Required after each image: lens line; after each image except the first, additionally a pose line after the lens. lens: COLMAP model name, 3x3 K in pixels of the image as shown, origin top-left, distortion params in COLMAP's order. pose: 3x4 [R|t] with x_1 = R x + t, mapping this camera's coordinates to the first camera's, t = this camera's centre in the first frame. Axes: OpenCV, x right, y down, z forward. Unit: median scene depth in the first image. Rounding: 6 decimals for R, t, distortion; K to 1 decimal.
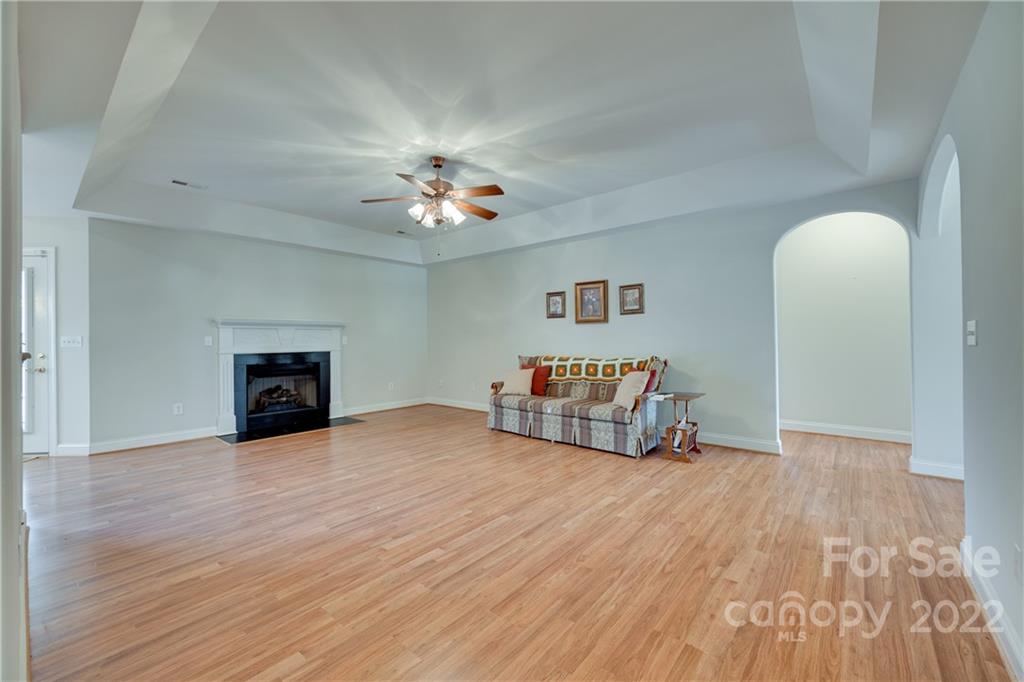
lens RADIAL K [[412.3, 0, 512.0], [0, 412.3, 341.0], [0, 0, 1]] dist [-0.010417, -0.000249]
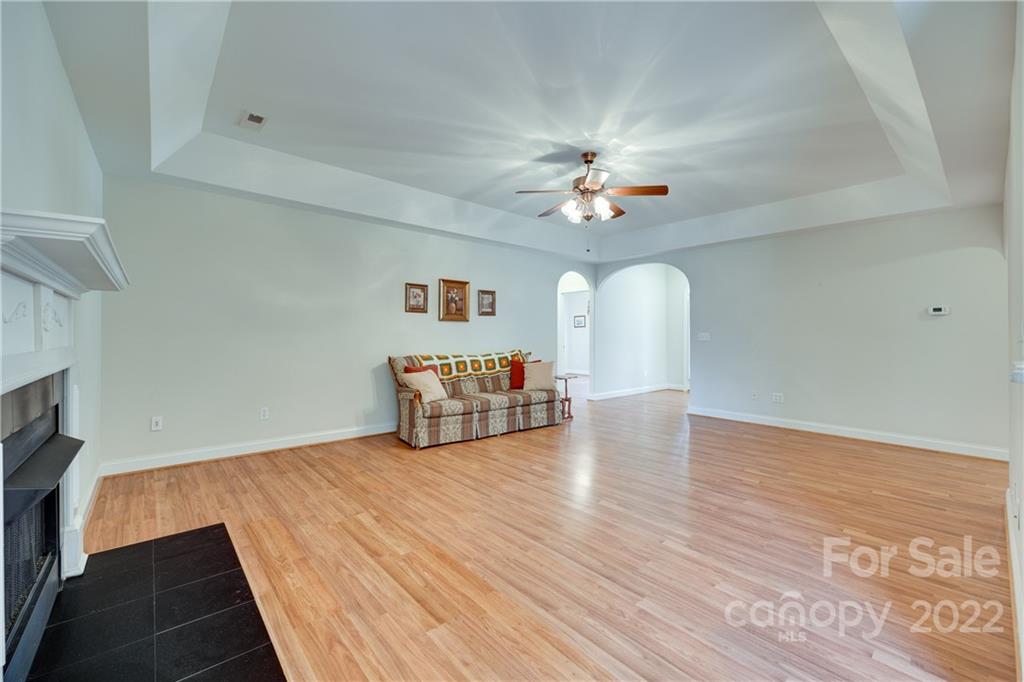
lens RADIAL K [[414.9, 0, 514.7], [0, 414.9, 334.9], [0, 0, 1]] dist [-0.007656, 0.000059]
pose [[0.158971, 0.012286, 0.987207, -0.941169], [-0.004529, 0.999921, -0.011715, 0.003168], [-0.987273, -0.002609, 0.159014, 0.805132]]
